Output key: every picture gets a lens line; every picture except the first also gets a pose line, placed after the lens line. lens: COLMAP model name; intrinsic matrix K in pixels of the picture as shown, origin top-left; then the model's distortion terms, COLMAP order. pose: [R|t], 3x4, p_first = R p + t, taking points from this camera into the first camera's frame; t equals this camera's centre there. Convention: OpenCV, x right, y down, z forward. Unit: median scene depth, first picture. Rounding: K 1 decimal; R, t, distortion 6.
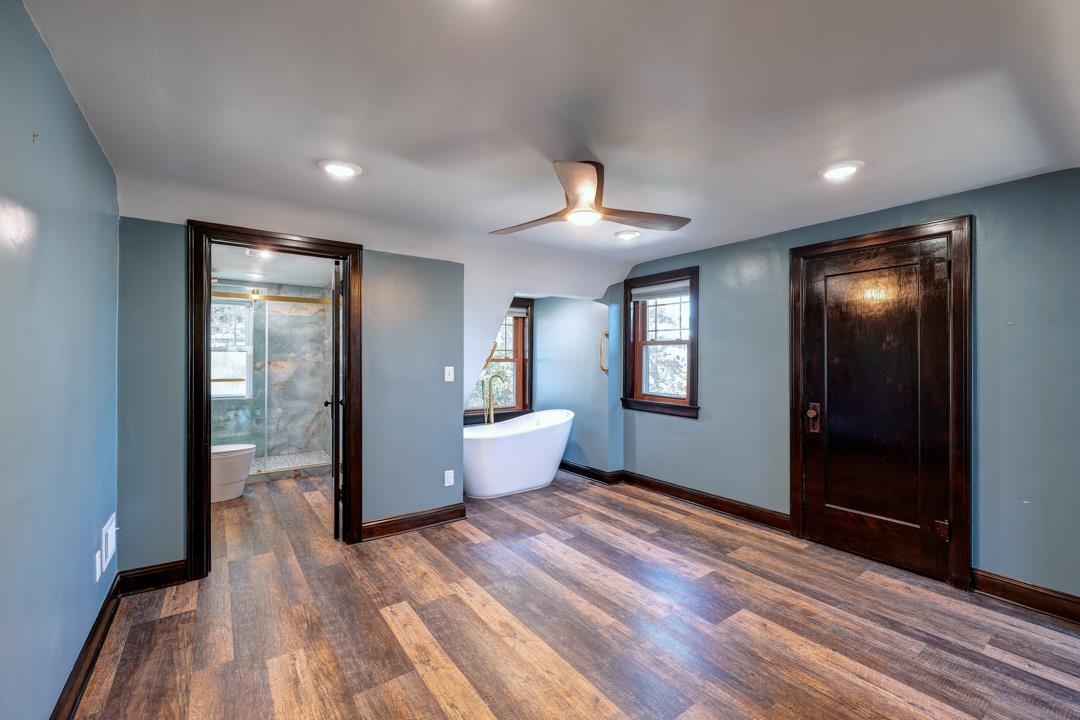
lens RADIAL K [[437.1, 0, 542.3], [0, 437.1, 357.0], [0, 0, 1]] dist [-0.003858, 0.000542]
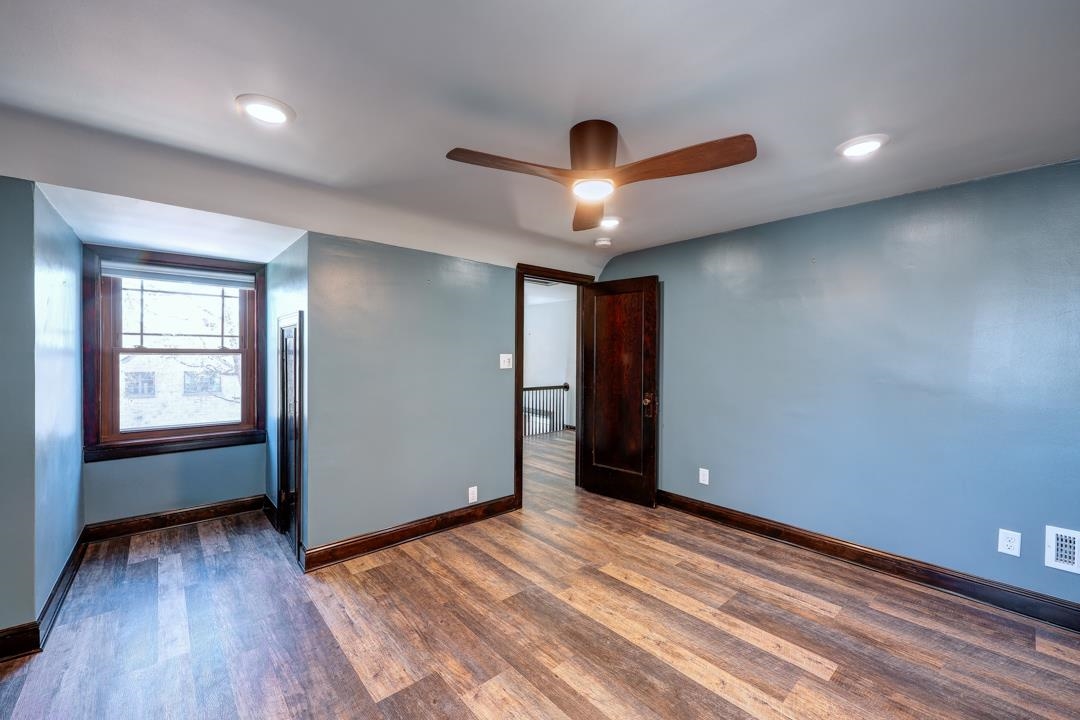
lens RADIAL K [[437.1, 0, 537.4], [0, 437.1, 358.1], [0, 0, 1]] dist [-0.003858, 0.000542]
pose [[-0.996246, -0.004087, -0.086468, 0.295961], [-0.004630, 0.999971, 0.006083, -0.000317], [0.086440, 0.006460, -0.996236, 1.985486]]
